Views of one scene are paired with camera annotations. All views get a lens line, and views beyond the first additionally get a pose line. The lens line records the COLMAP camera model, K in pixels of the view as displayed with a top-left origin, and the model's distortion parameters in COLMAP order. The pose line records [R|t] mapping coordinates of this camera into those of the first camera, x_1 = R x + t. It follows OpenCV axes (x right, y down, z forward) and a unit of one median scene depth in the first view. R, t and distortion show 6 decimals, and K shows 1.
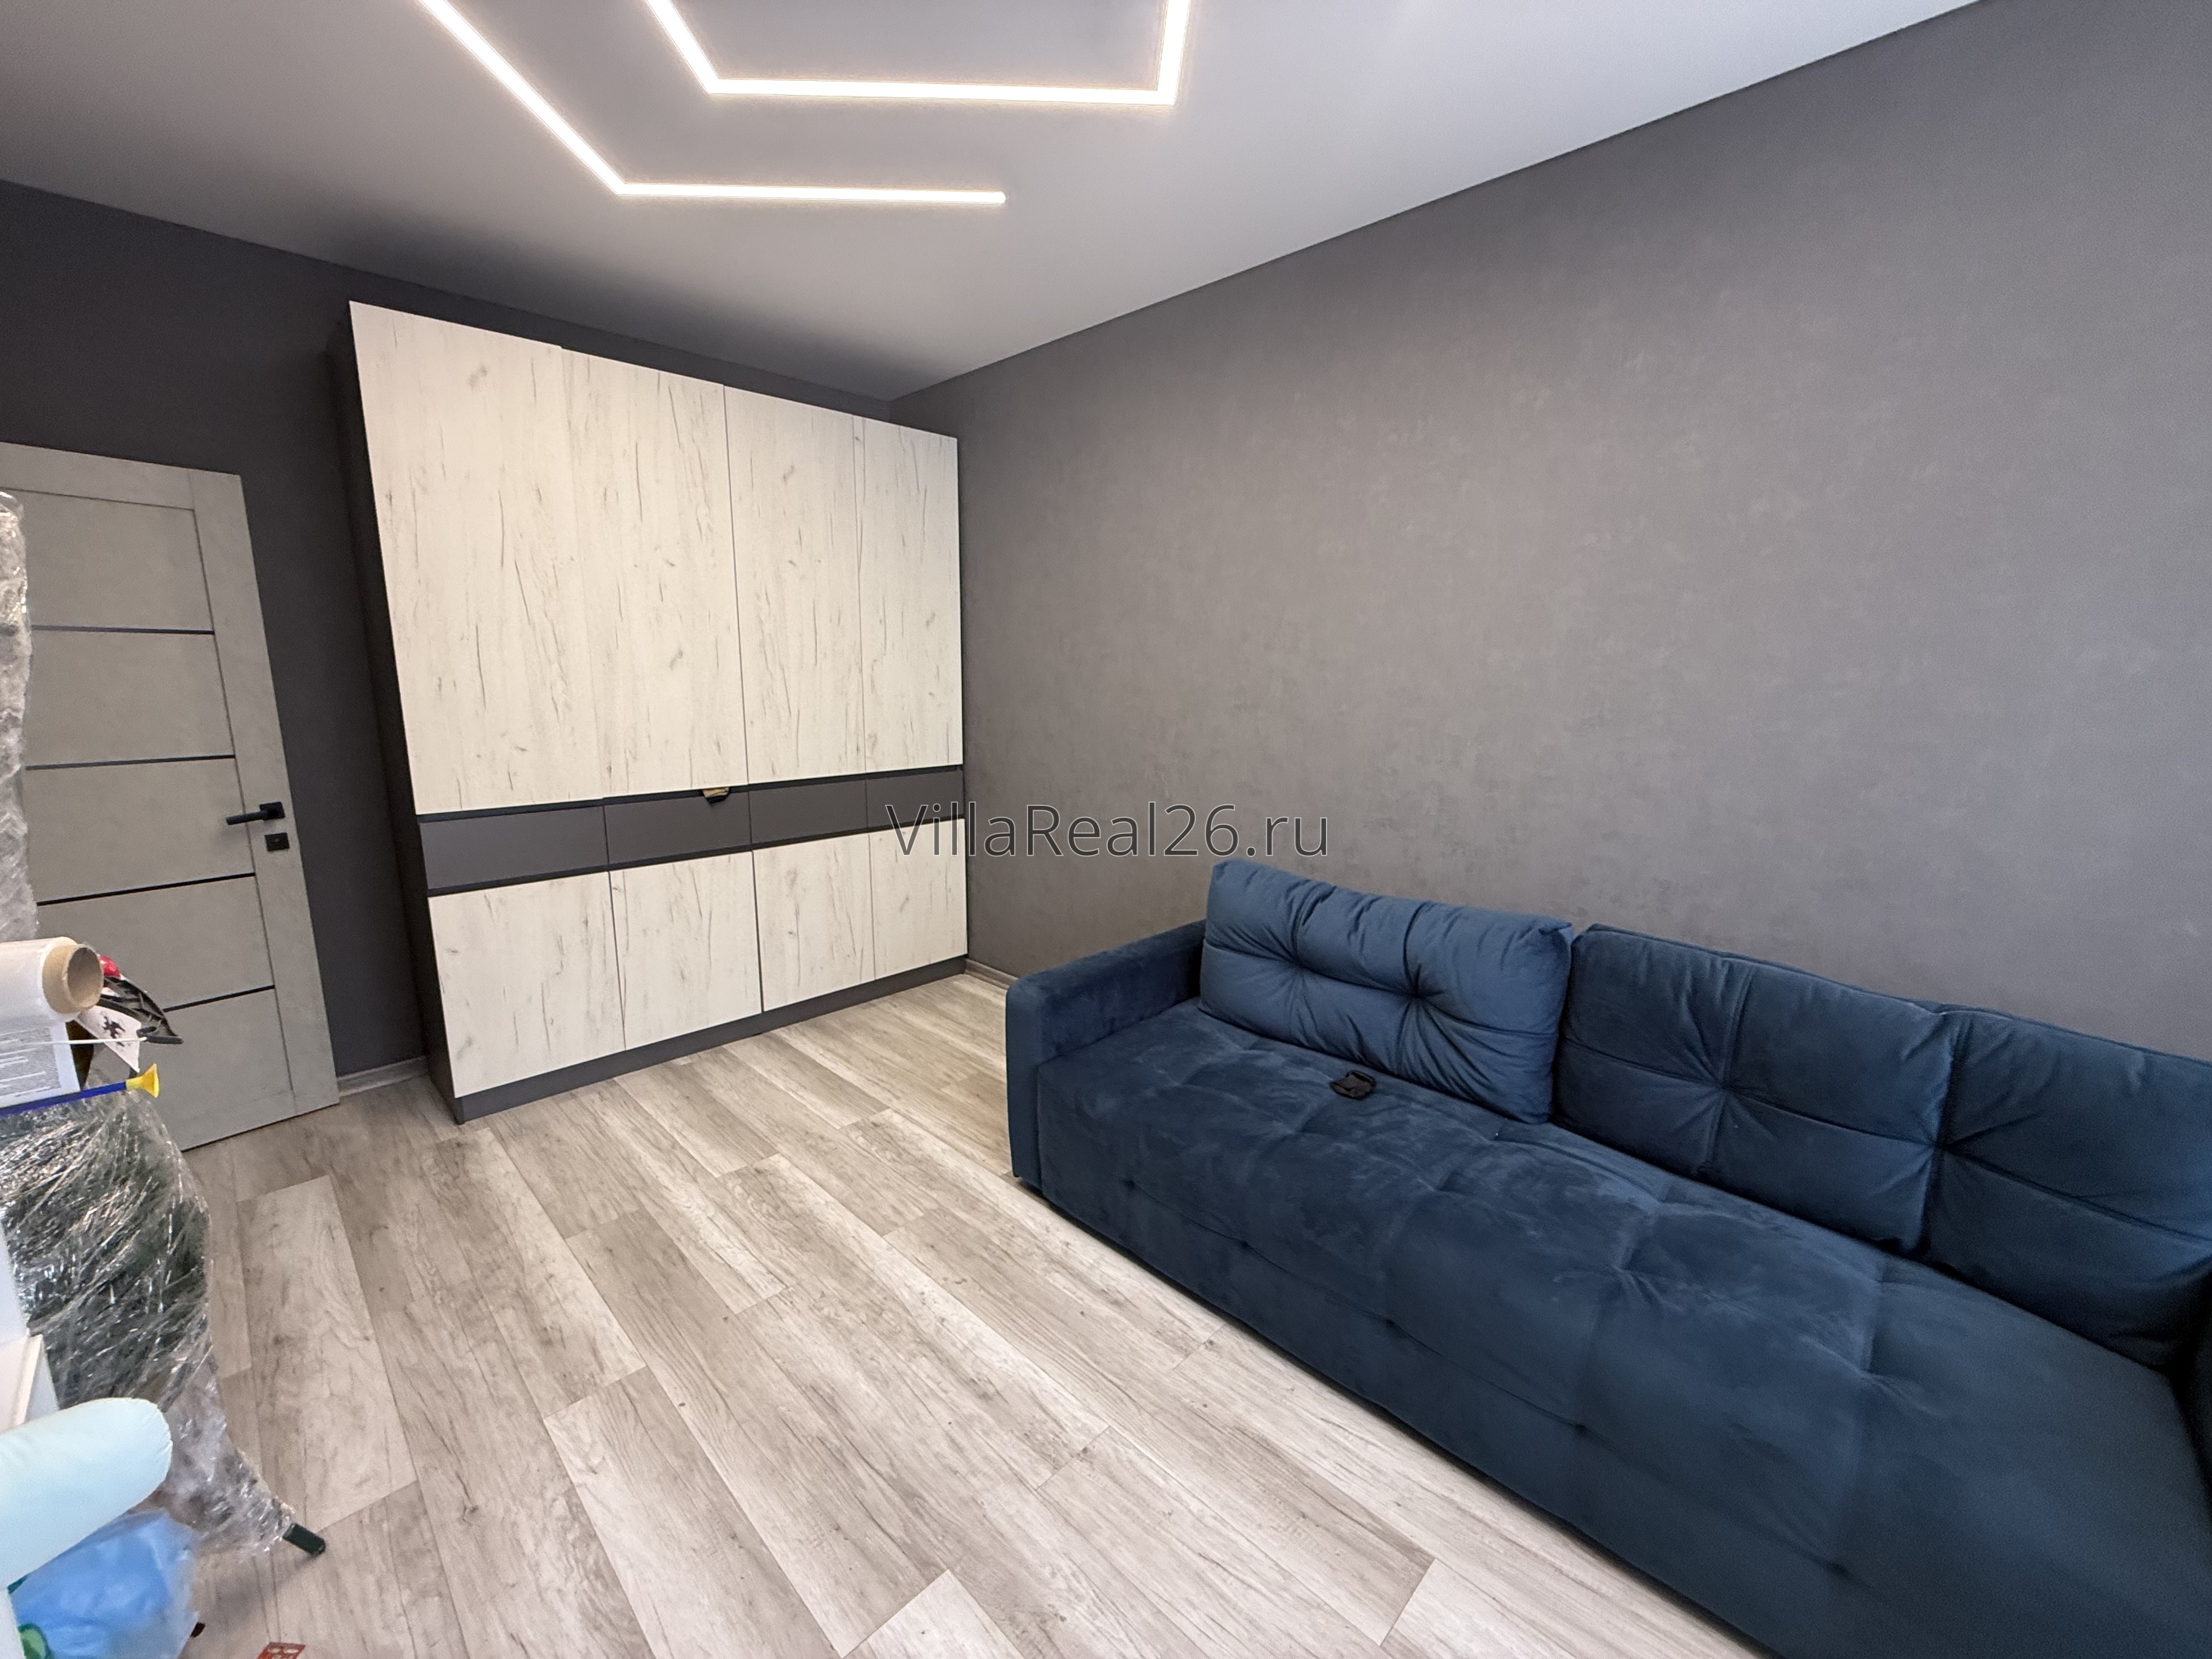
lens RADIAL K [[883.2, 0, 1099.3], [0, 883.2, 823.3], [0, 0, 1]] dist [-0.001360, 0.000784]
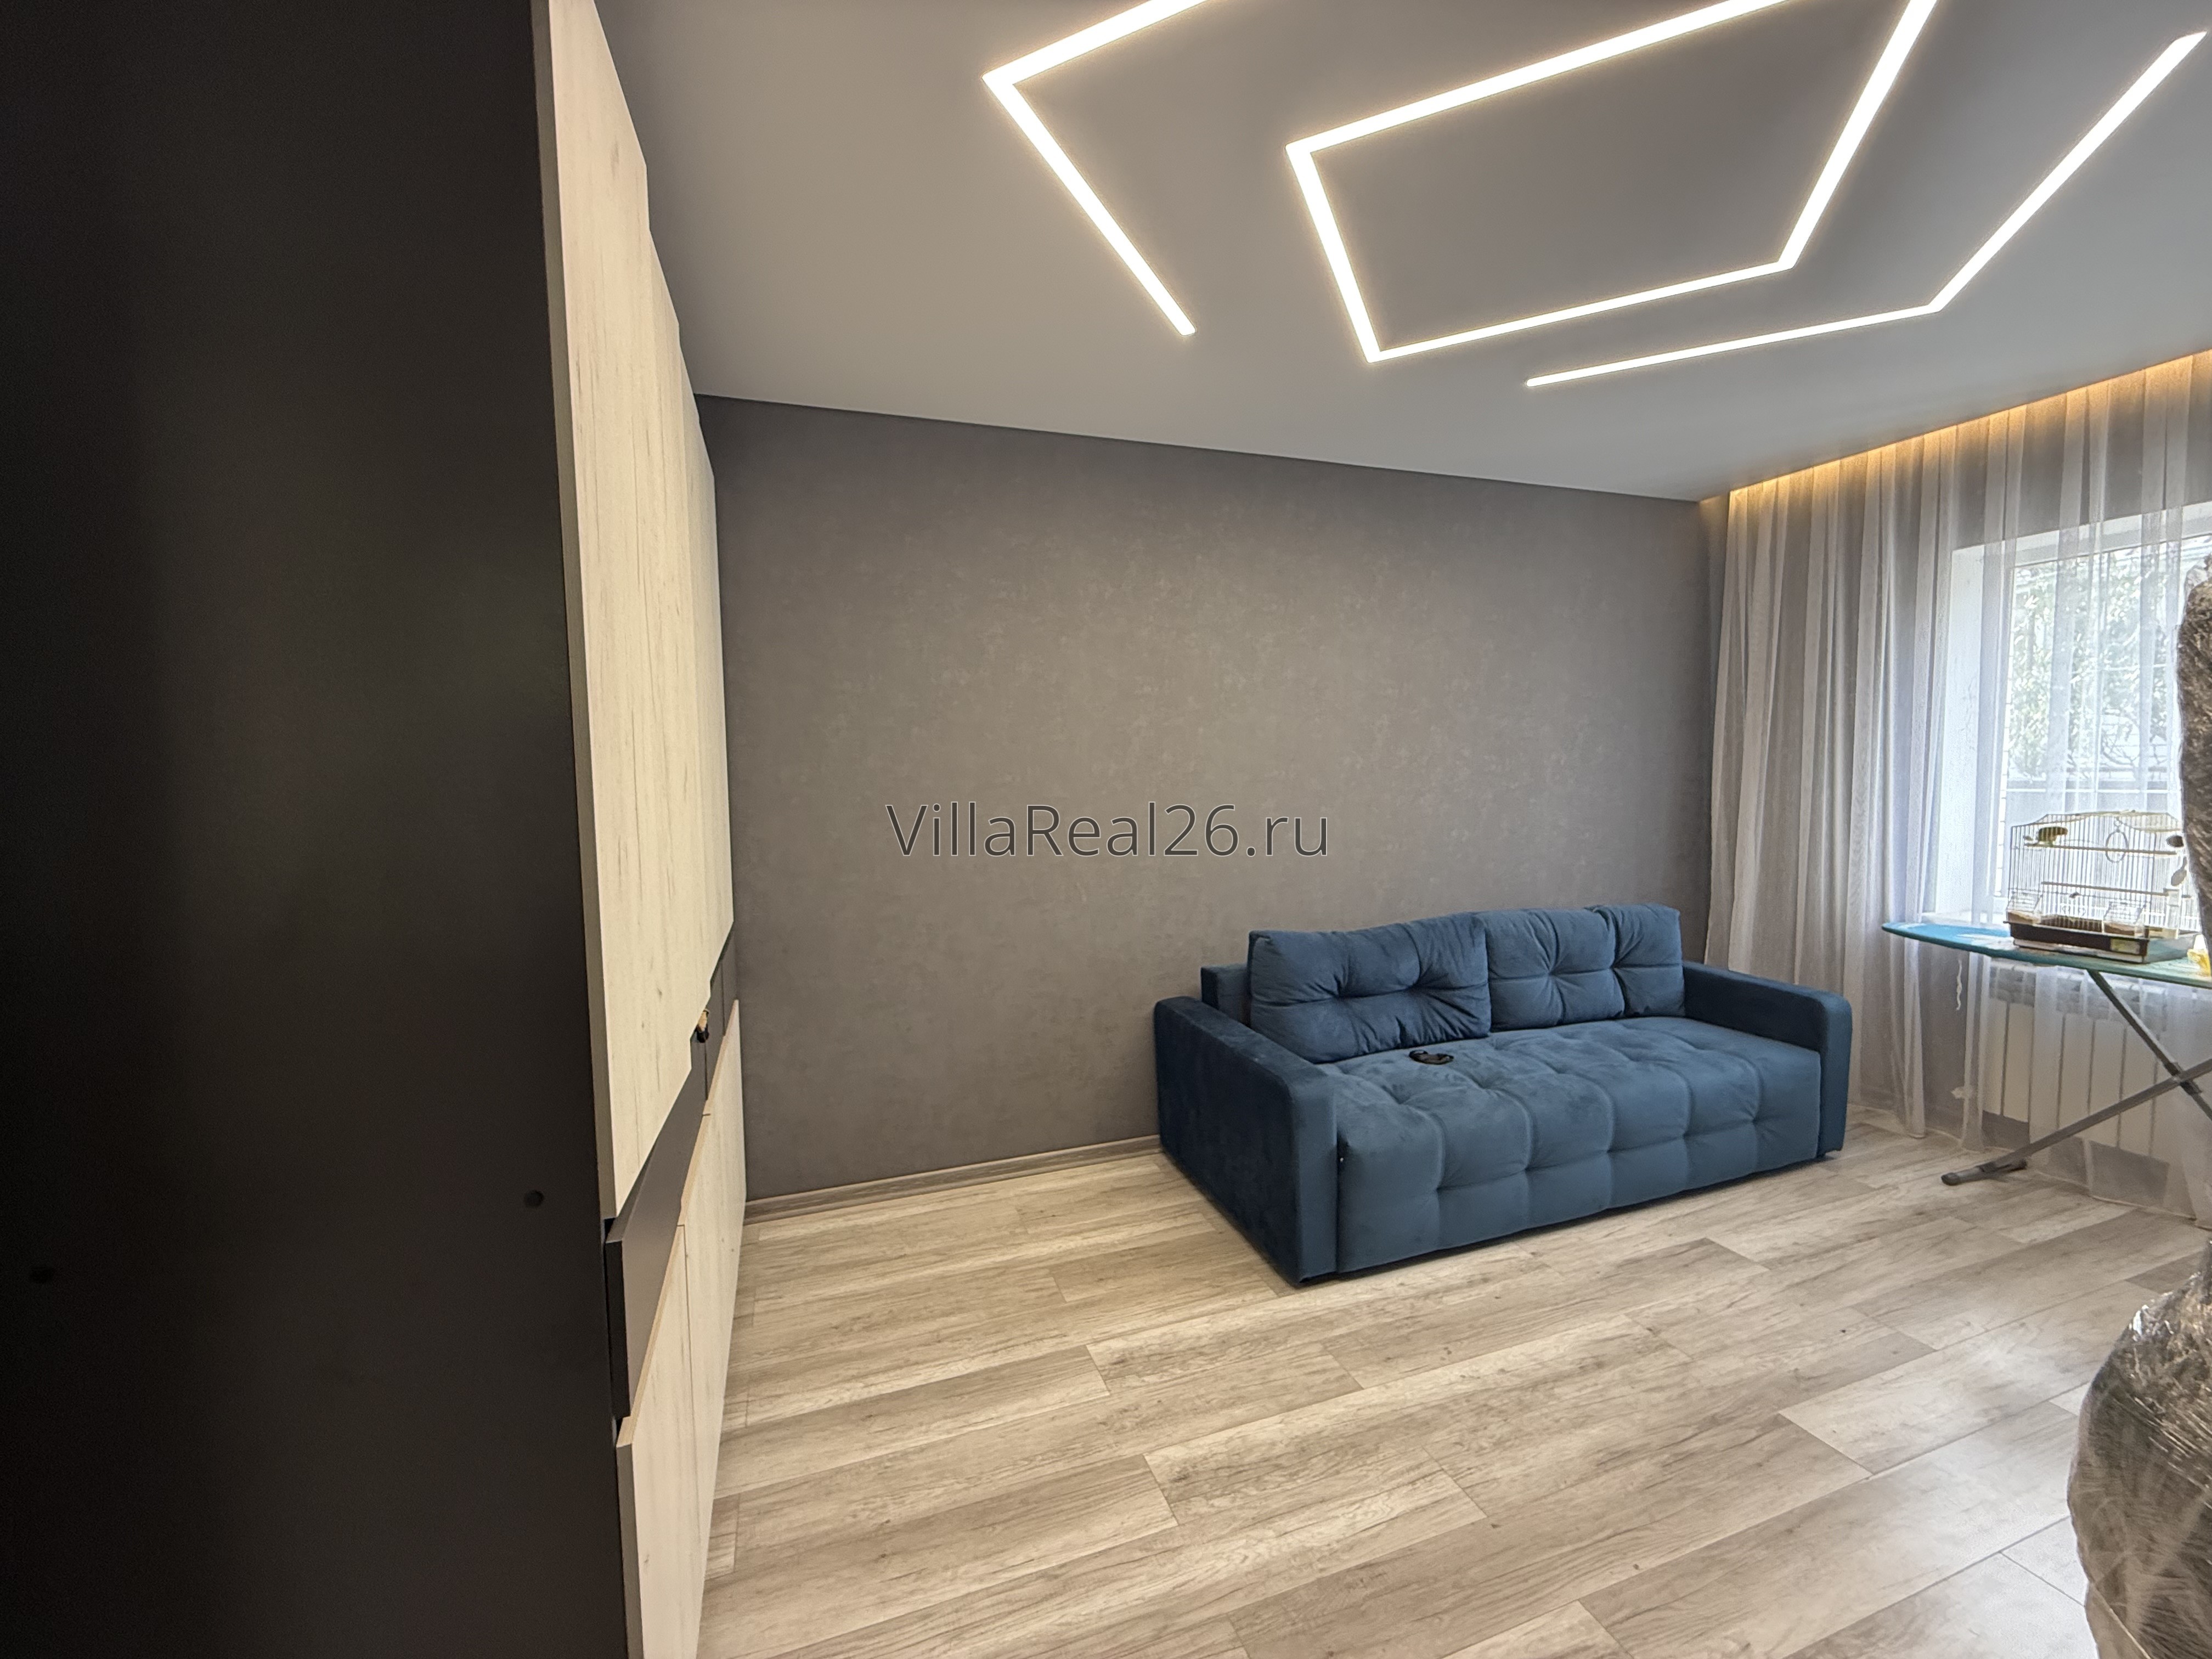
lens RADIAL K [[883.2, 0, 1099.3], [0, 883.2, 823.3], [0, 0, 1]] dist [-0.001360, 0.000784]
pose [[0.447313, -0.072292, 0.891451, -1.288380], [0.179385, 0.983726, -0.010237, -0.169222], [-0.876203, 0.164492, 0.453001, 0.819642]]
